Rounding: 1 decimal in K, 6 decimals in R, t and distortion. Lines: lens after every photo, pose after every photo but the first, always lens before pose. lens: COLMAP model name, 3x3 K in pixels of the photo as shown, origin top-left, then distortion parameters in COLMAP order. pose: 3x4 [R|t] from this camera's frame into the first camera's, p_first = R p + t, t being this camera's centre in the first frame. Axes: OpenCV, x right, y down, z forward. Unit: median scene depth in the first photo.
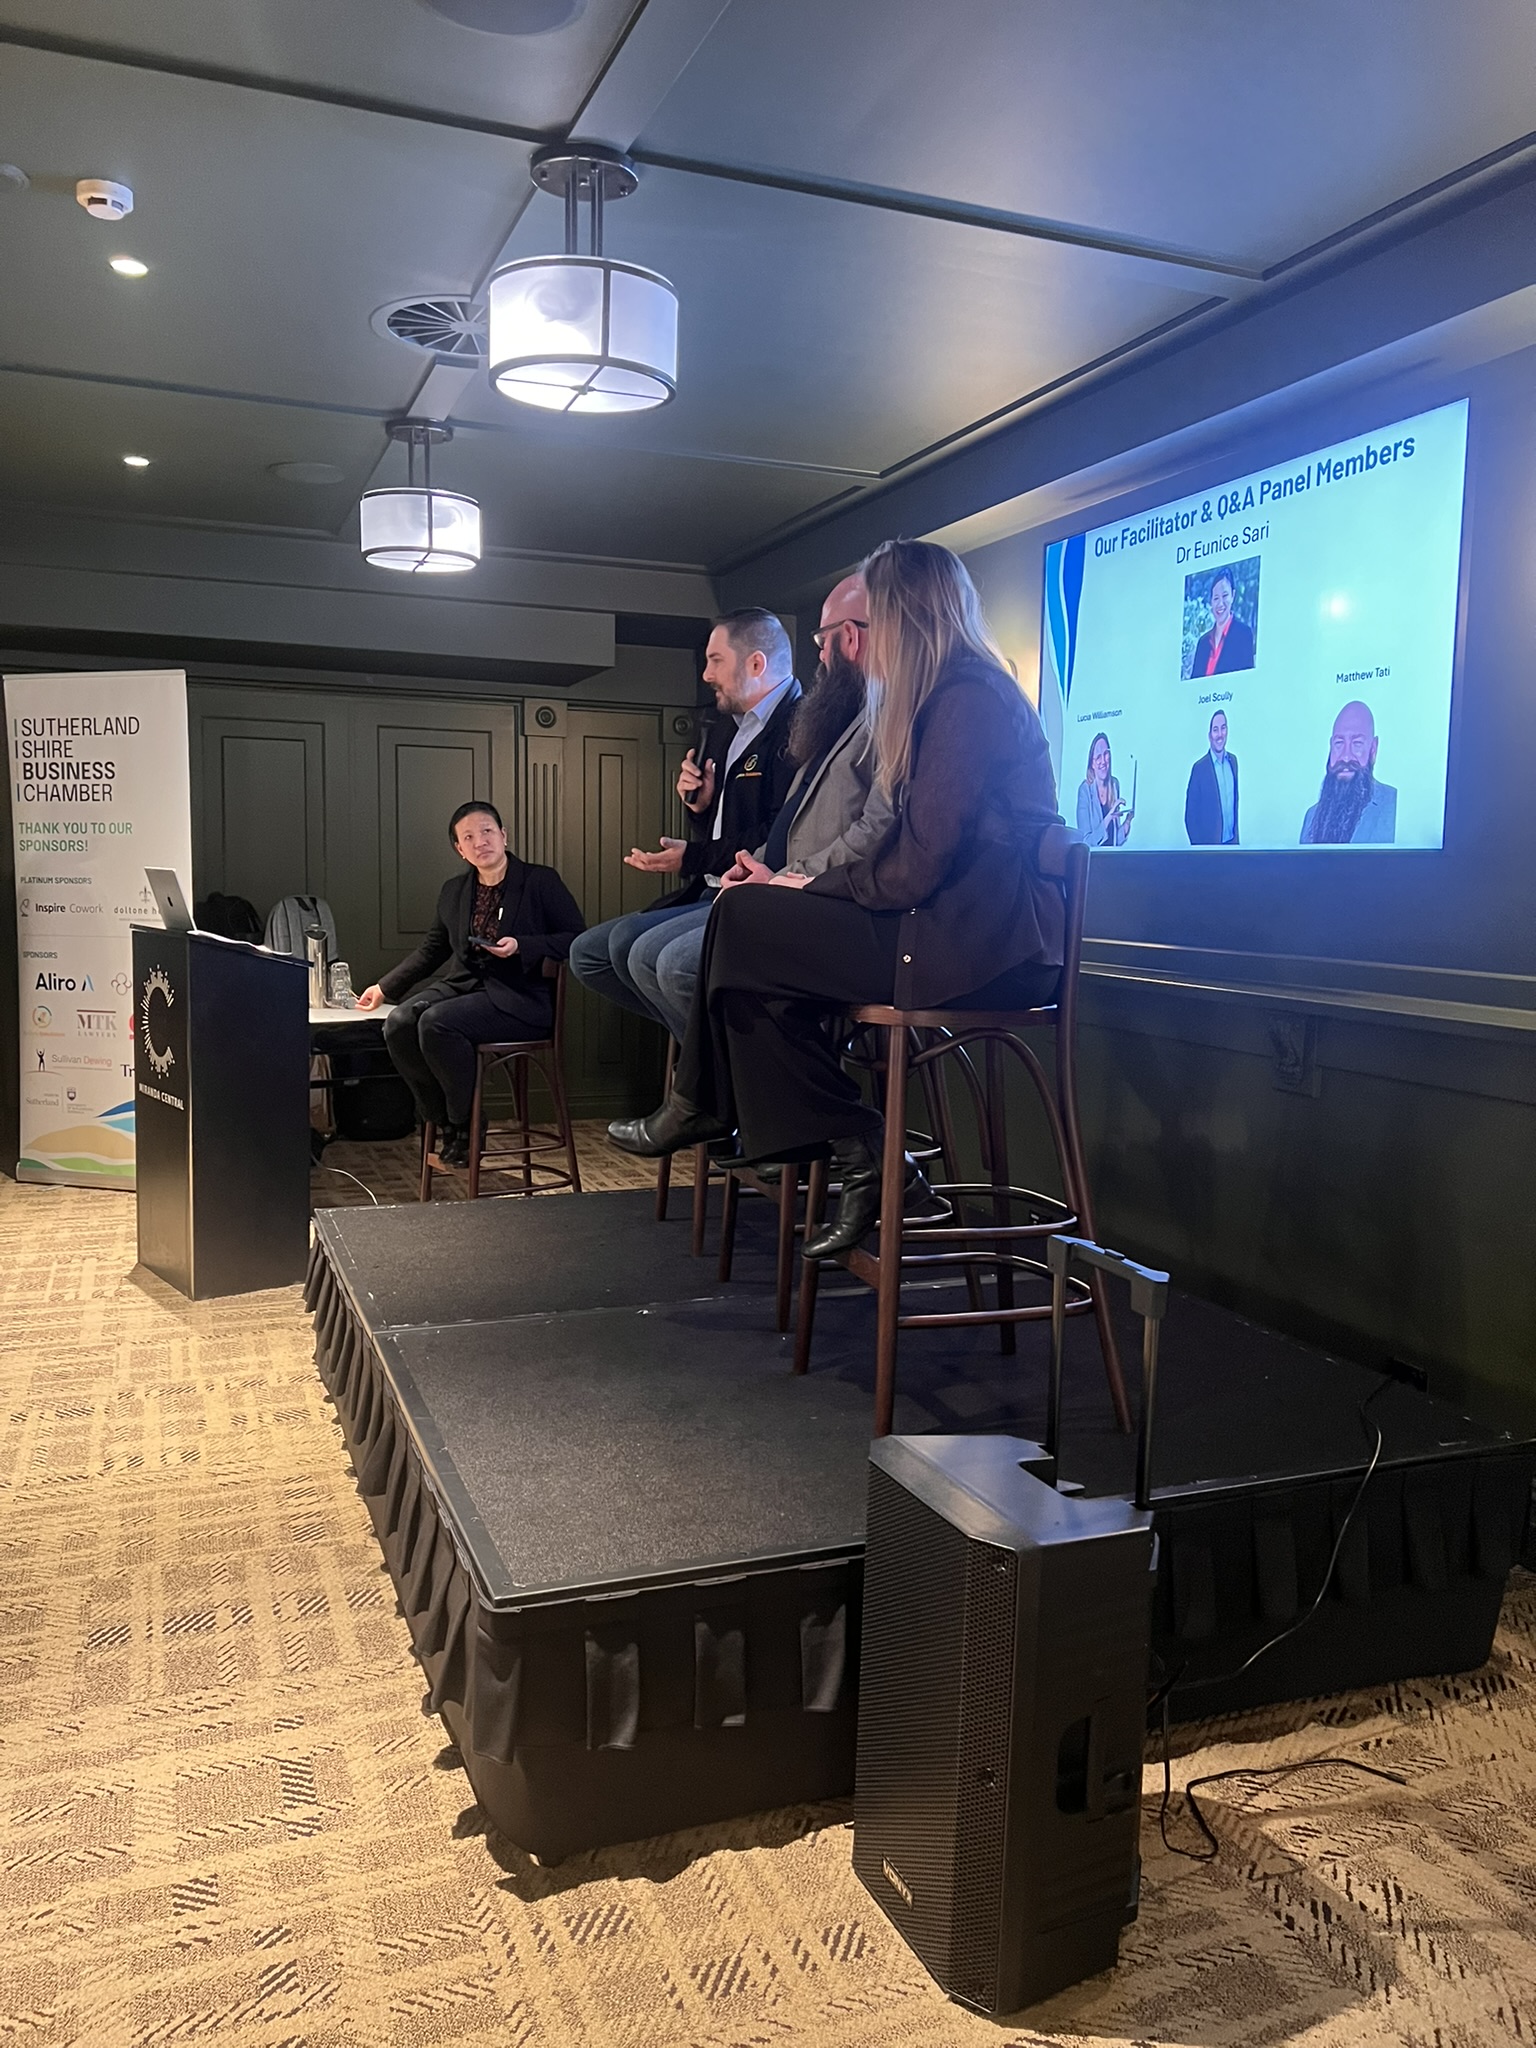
lens RADIAL K [[1553.6, 0, 752.5], [0, 1553.6, 1017.3], [0, 0, 1]] dist [0.042894, -0.046617]
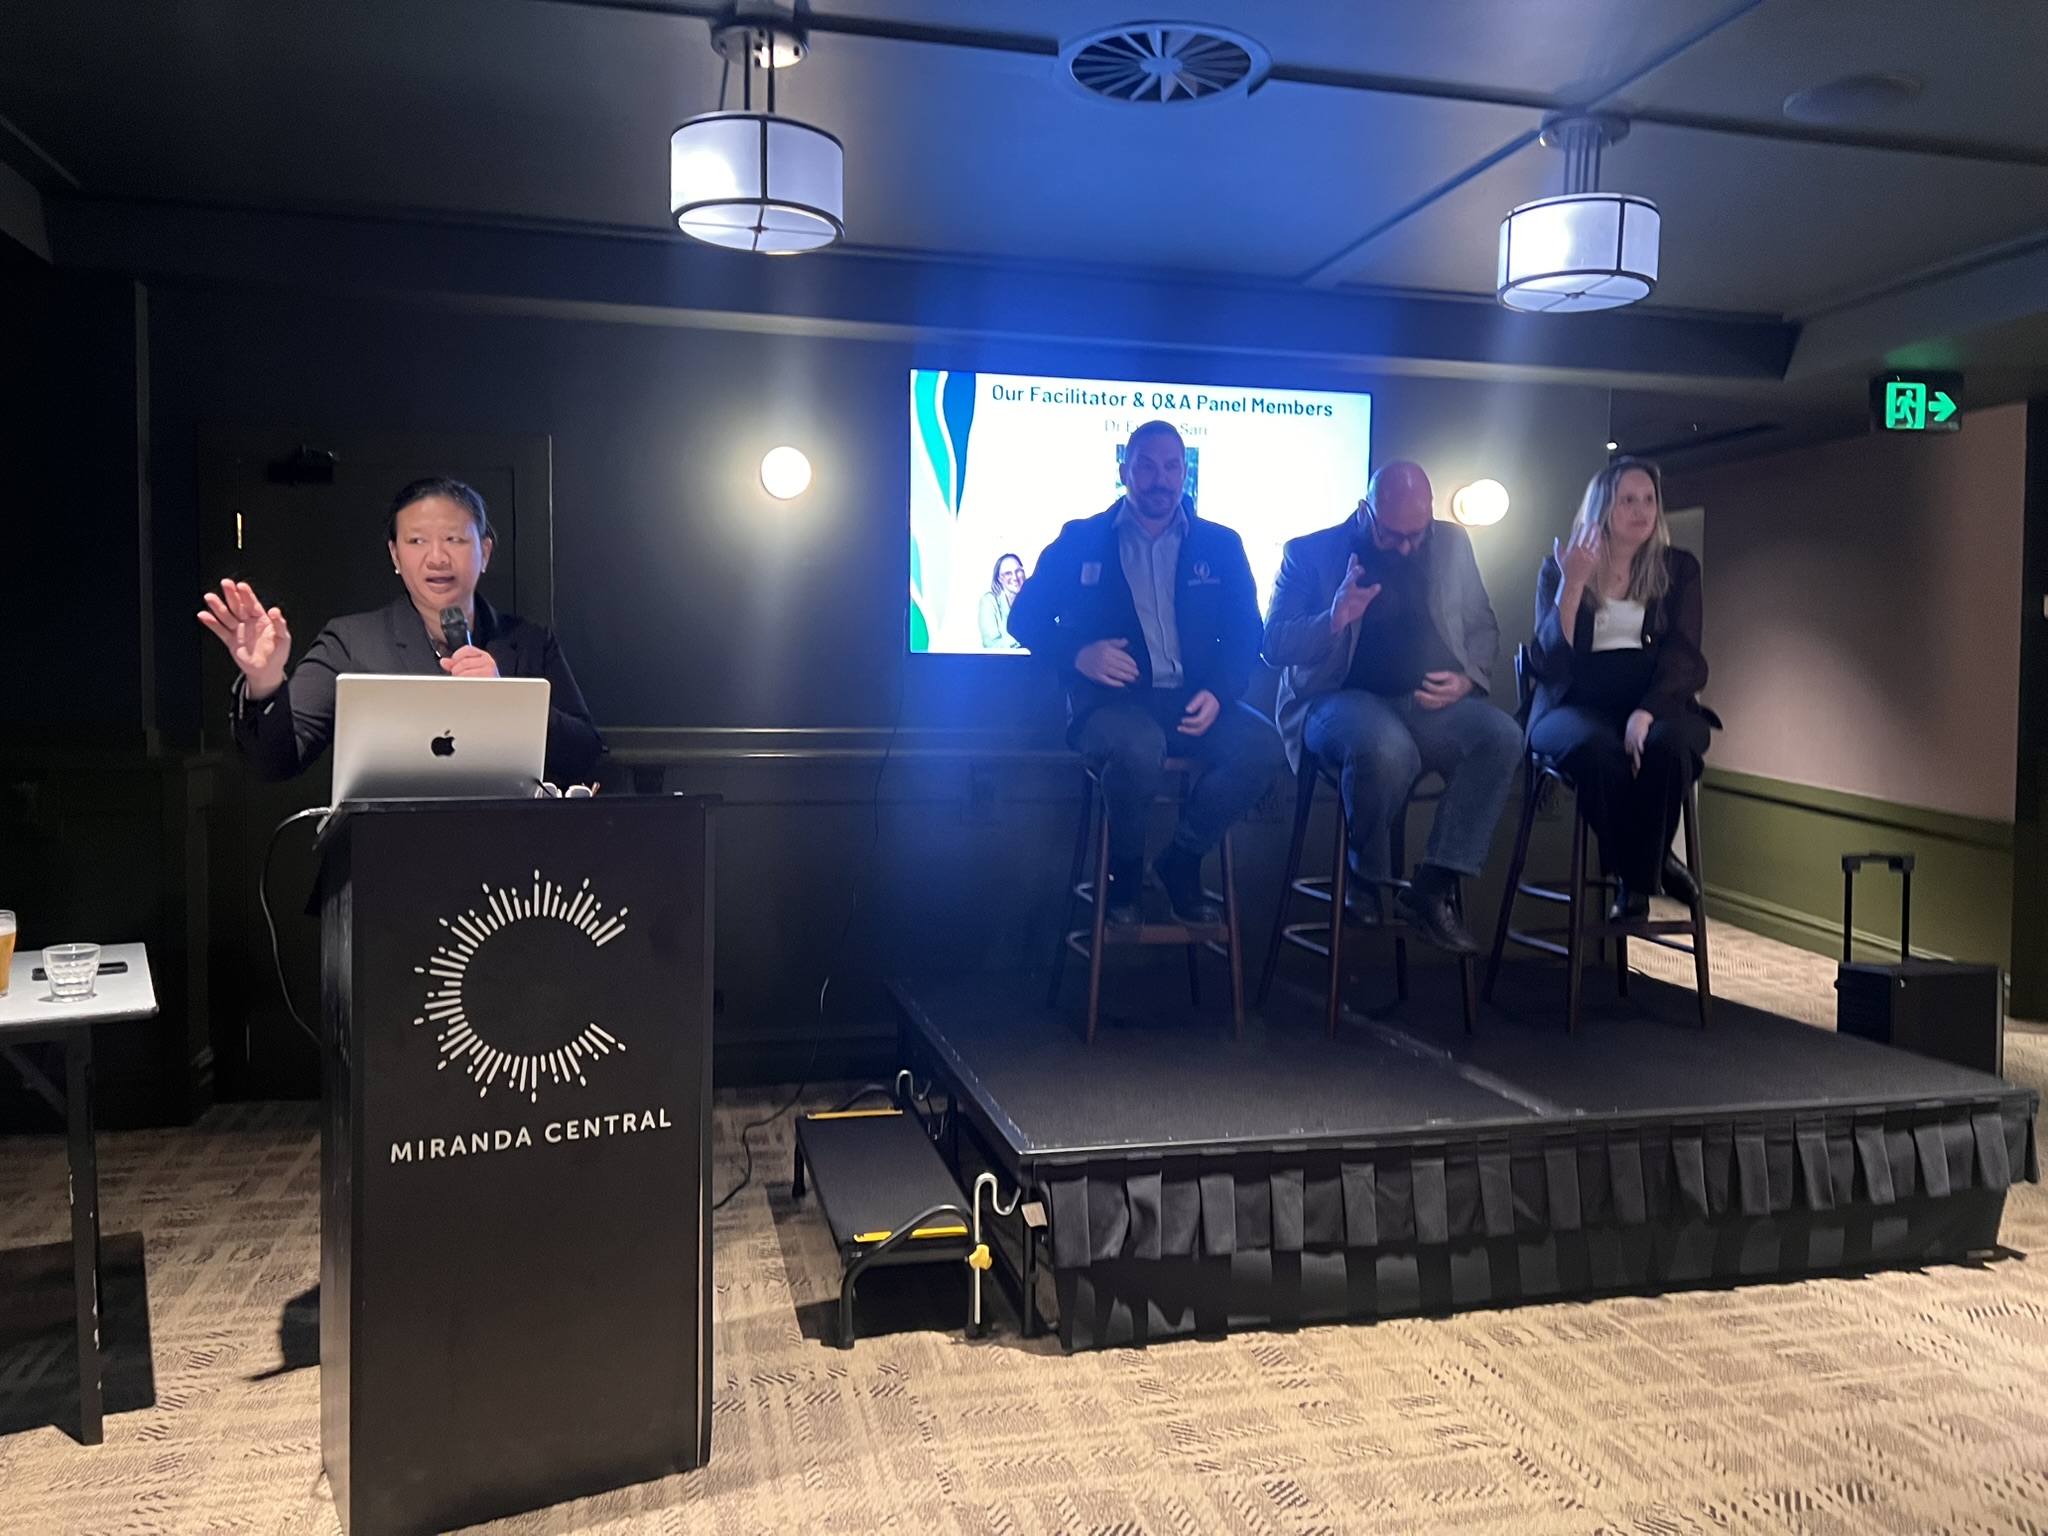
lens RADIAL K [[1548.7, 0, 1015.2], [0, 1548.7, 747.5], [0, 0, 1]] dist [0.052808, -0.060908]
pose [[0.129750, -0.059373, 0.989768, -1.061799], [0.089376, 0.994843, 0.047961, -0.105306], [-0.987510, 0.082239, 0.134387, 0.971000]]
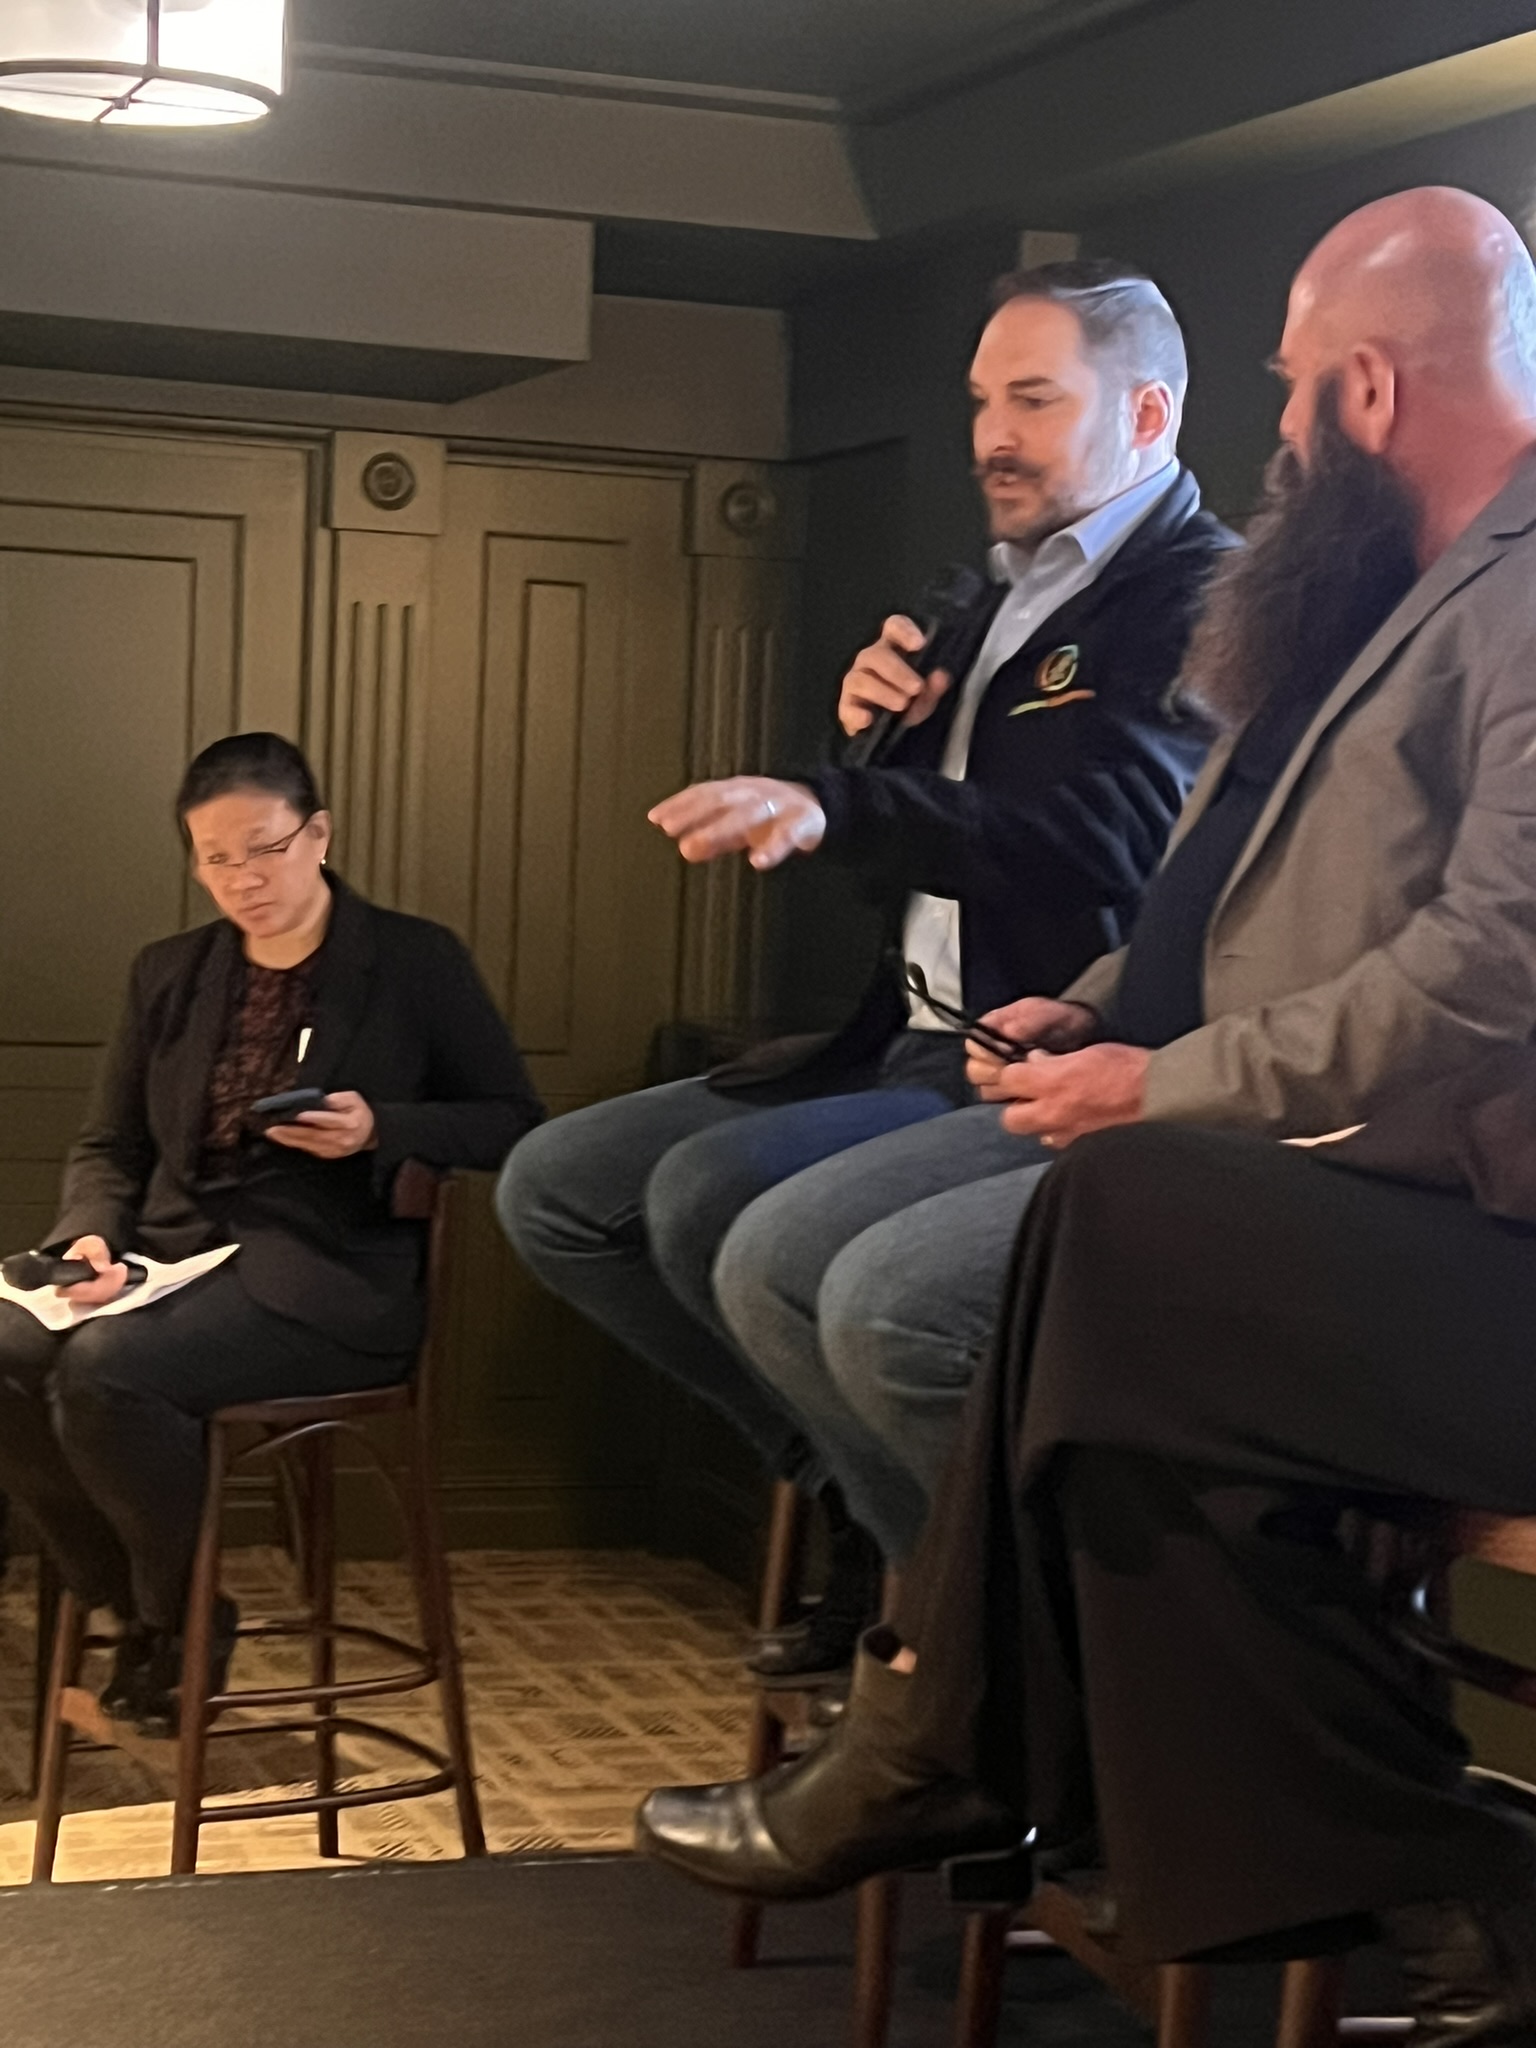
lens RADIAL K [[3952.4, 0, 703.9], [0, 3952.4, 1028.8], [0, 0, 1]] dist [0.116255, -0.381579]
pose [[0.999261, 0.026565, -0.027792, -0.052302], [-0.027668, 0.998814, -0.040070, -0.048441], [0.026695, 0.040810, 0.998810, 0.096250]]
